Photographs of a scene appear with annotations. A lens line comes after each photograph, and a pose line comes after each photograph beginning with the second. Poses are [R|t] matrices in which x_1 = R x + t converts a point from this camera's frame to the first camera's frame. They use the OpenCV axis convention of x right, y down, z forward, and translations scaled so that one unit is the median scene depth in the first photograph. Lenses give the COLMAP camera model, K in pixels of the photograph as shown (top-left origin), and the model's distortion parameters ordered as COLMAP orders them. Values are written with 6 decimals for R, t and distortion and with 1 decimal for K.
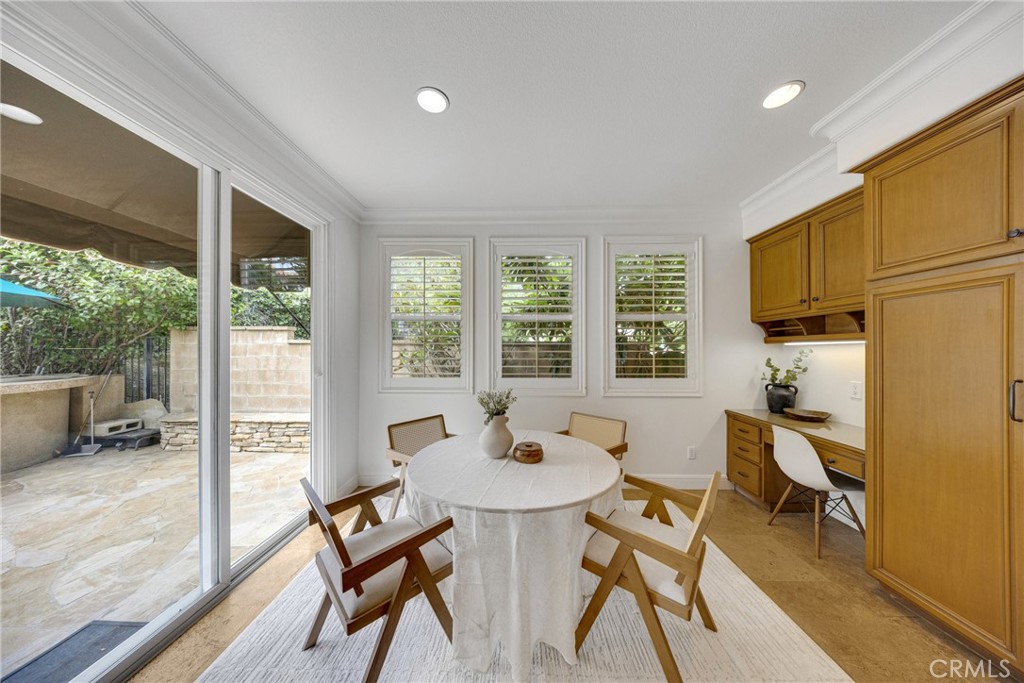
lens RADIAL K [[300.2, 0, 511.5], [0, 300.2, 347.2], [0, 0, 1]] dist [0.000000, 0.000000]
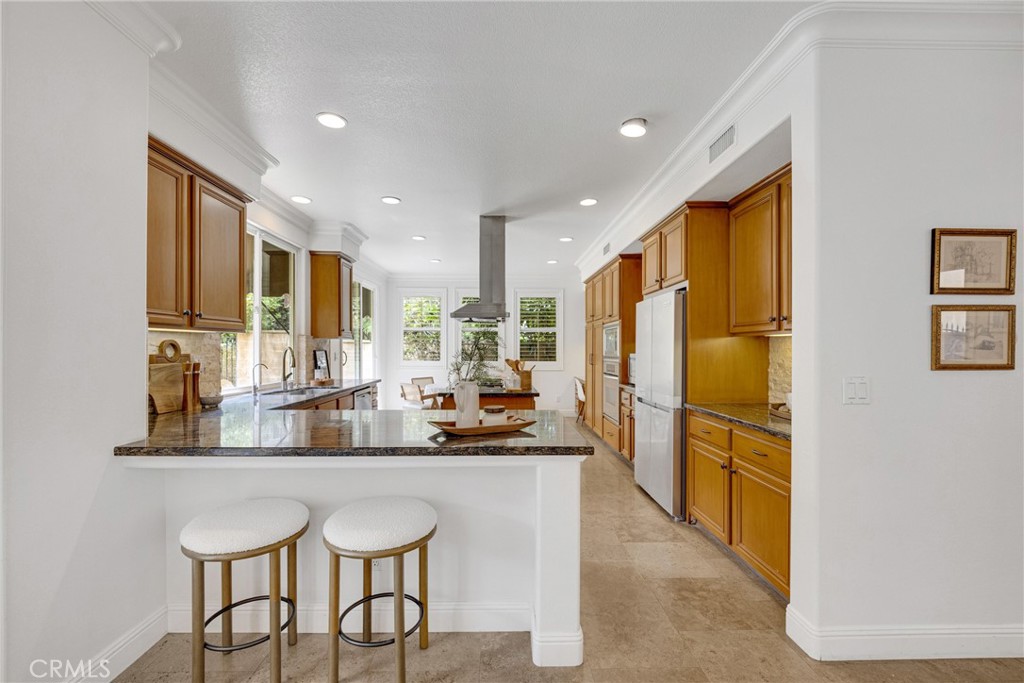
lens RADIAL K [[436.2, 0, 512.7], [0, 436.2, 345.8], [0, 0, 1]] dist [0.037506, -0.000131]
pose [[0.998868, 0.002974, 0.047470, 0.165429], [-0.003048, 0.999994, 0.001482, -0.001120], [-0.047466, -0.001625, 0.998872, -1.837773]]
